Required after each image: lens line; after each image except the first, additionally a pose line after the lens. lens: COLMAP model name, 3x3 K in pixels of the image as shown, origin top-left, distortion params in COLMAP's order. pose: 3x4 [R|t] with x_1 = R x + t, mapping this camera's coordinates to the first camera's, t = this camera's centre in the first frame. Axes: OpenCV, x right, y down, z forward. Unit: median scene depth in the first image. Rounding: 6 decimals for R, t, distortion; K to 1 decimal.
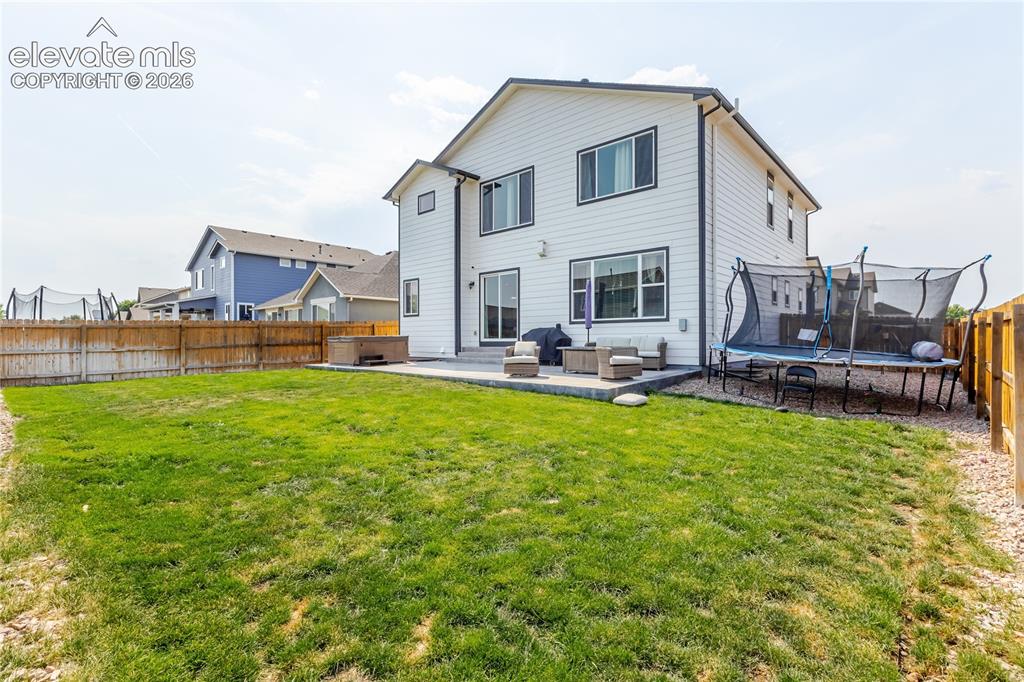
lens RADIAL K [[470.1, 0, 512.8], [0, 470.1, 341.0], [0, 0, 1]] dist [0.002600, 0.001172]
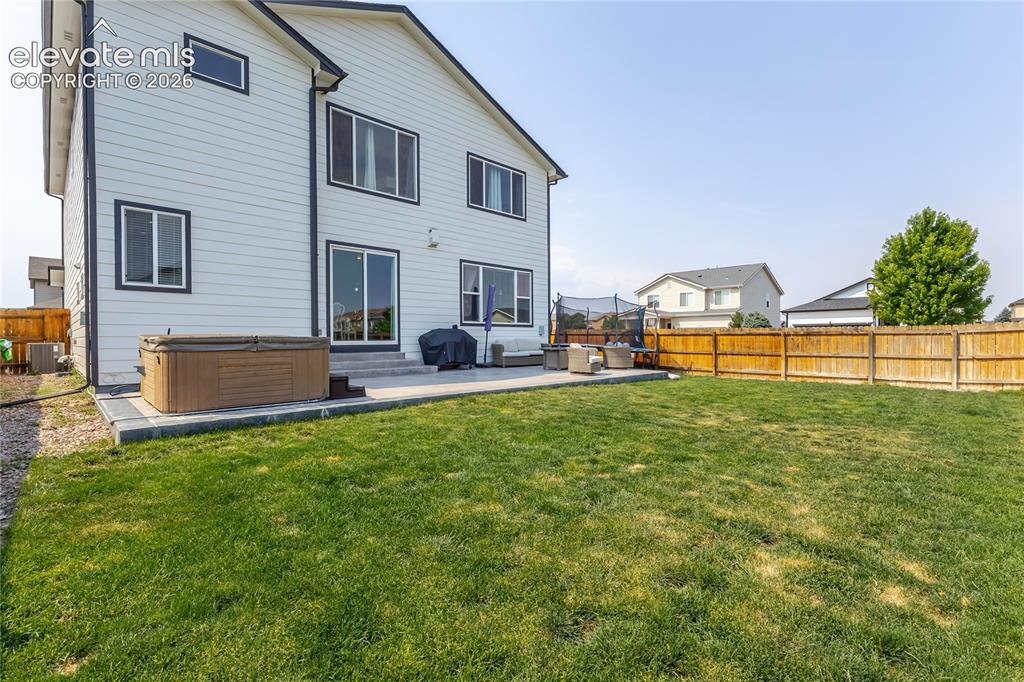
lens RADIAL K [[470.1, 0, 512.8], [0, 470.1, 341.0], [0, 0, 1]] dist [0.002600, 0.001172]
pose [[0.058473, -0.002755, 0.998285, -0.859314], [0.005137, 0.999984, 0.002459, -0.006115], [-0.998276, 0.004985, 0.058486, 0.860113]]
